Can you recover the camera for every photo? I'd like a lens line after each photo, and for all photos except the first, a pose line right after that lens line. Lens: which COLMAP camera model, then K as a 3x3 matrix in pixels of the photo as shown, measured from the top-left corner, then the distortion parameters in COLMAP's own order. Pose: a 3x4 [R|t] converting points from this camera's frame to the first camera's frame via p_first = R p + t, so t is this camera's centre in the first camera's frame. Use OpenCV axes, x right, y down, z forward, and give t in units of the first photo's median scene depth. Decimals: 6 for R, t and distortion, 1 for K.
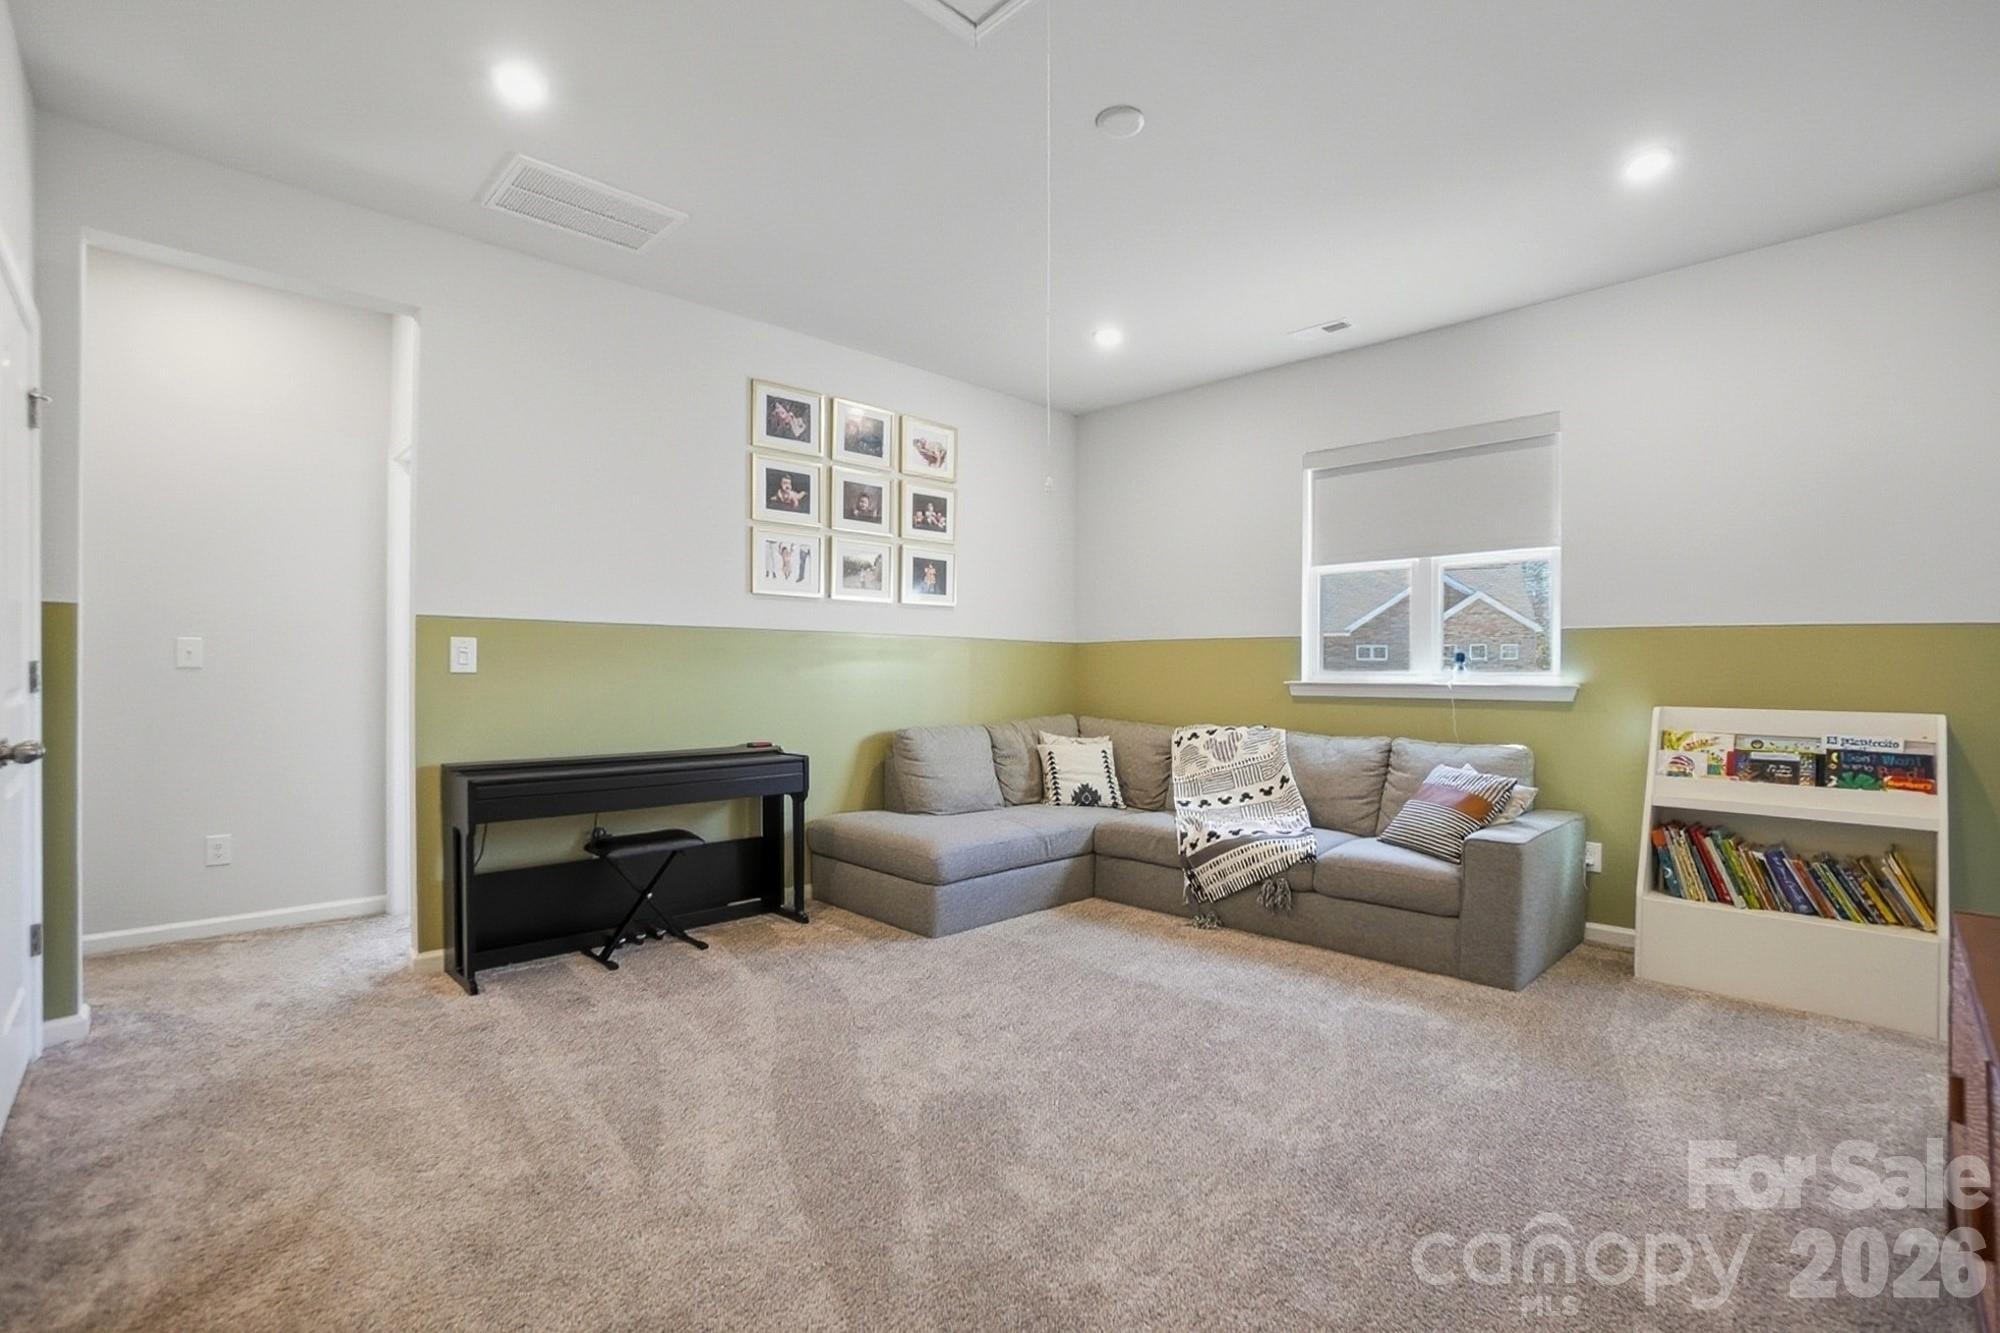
lens RADIAL K [[930.9, 0, 983.9], [0, 930.9, 673.1], [0, 0, 1]] dist [-0.053188, 0.024681]
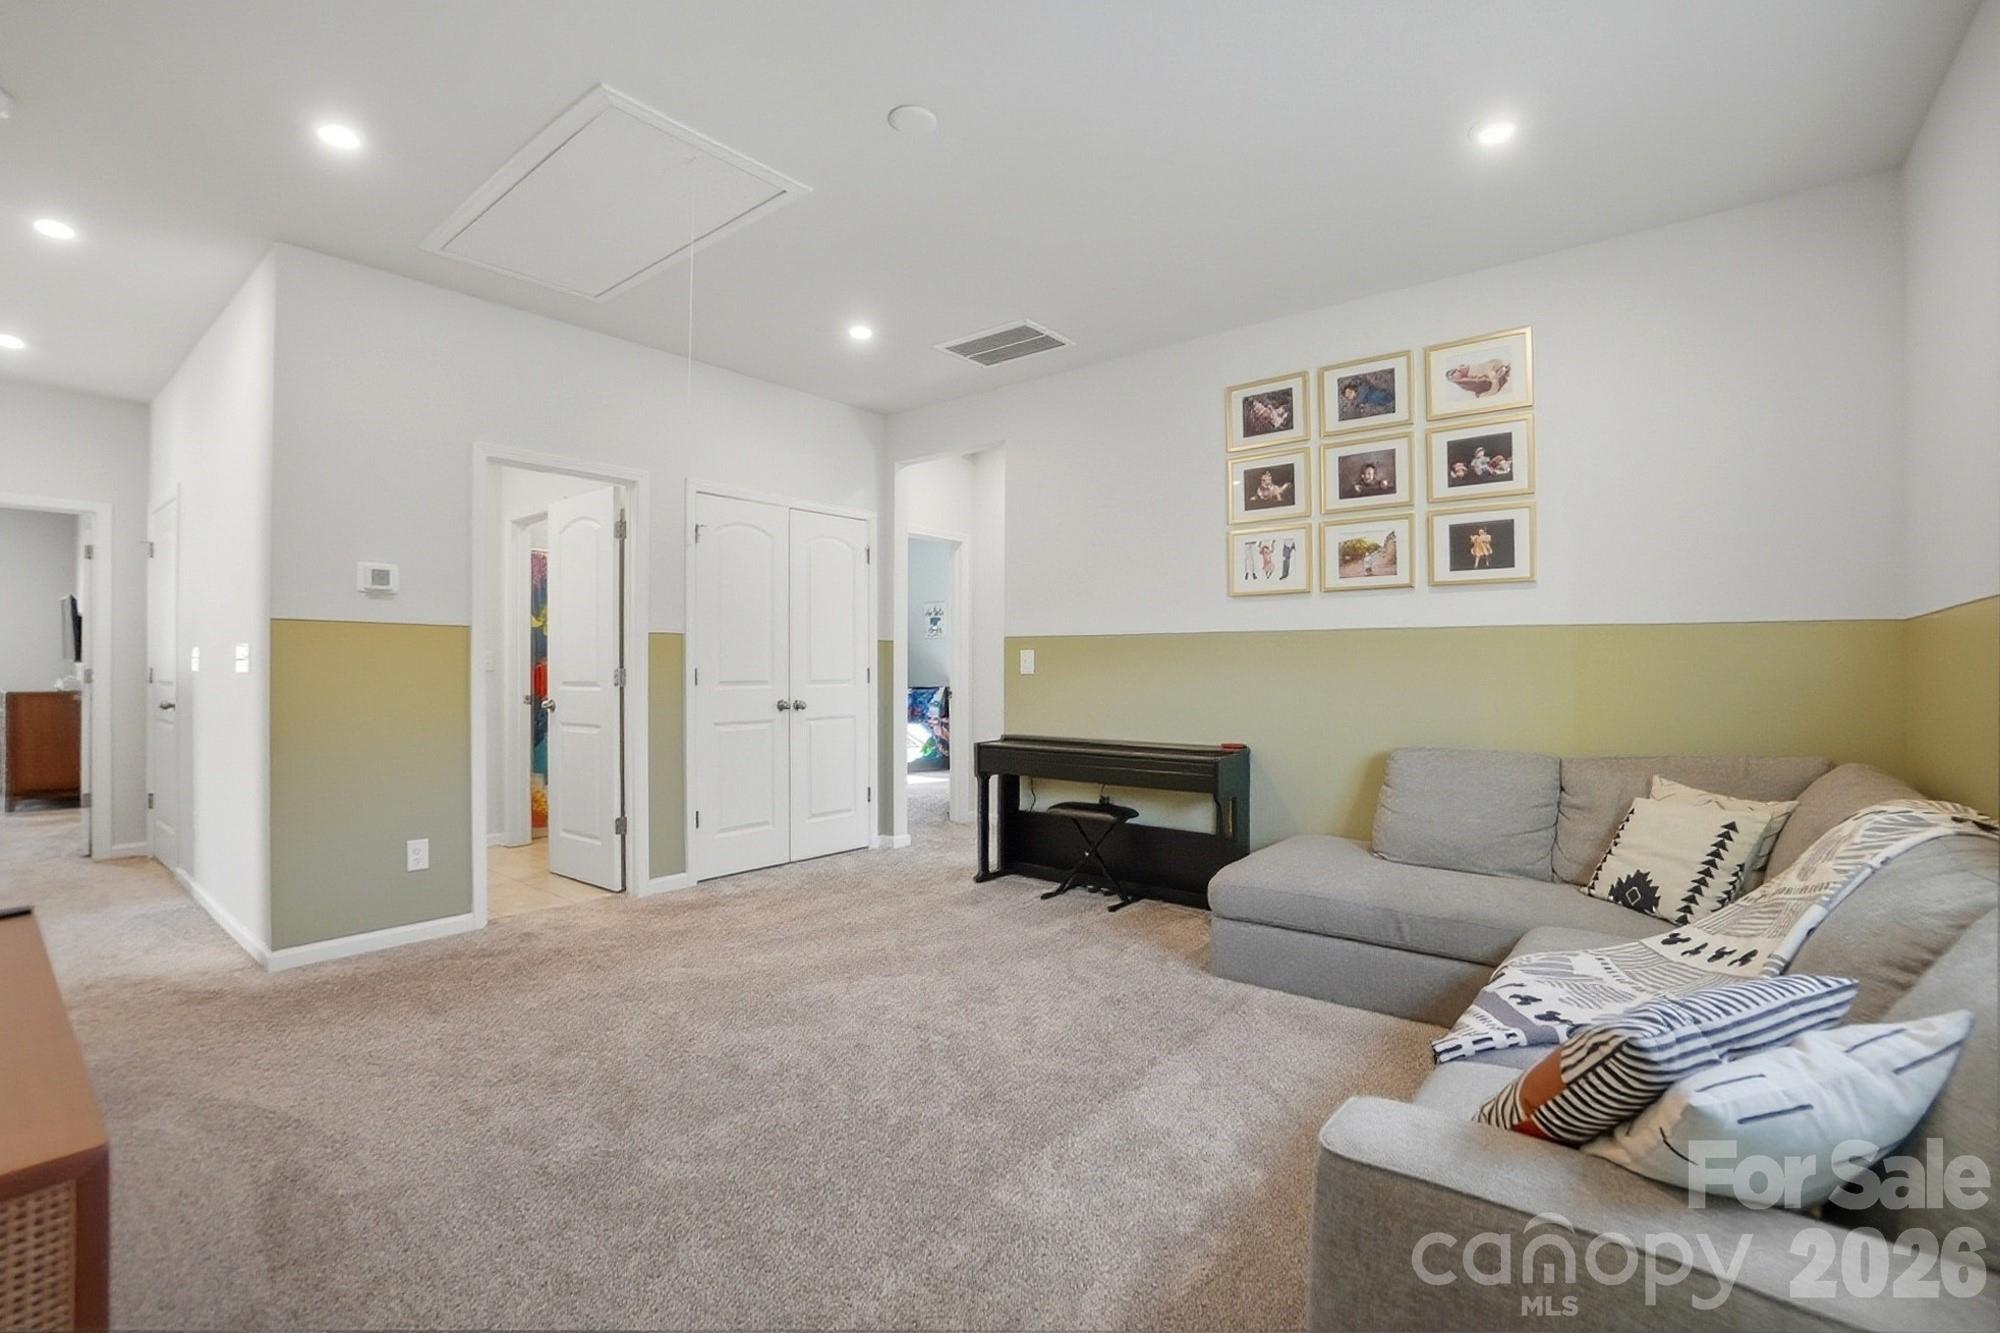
lens RADIAL K [[888.7, 0, 976.5], [0, 888.7, 664.6], [0, 0, 1]] dist [-0.022411, 0.000597]
pose [[0.117710, -0.007980, -0.993016, 0.670224], [-0.004401, 0.999954, -0.008558, -0.002332], [0.993038, 0.005377, 0.117670, 0.591692]]
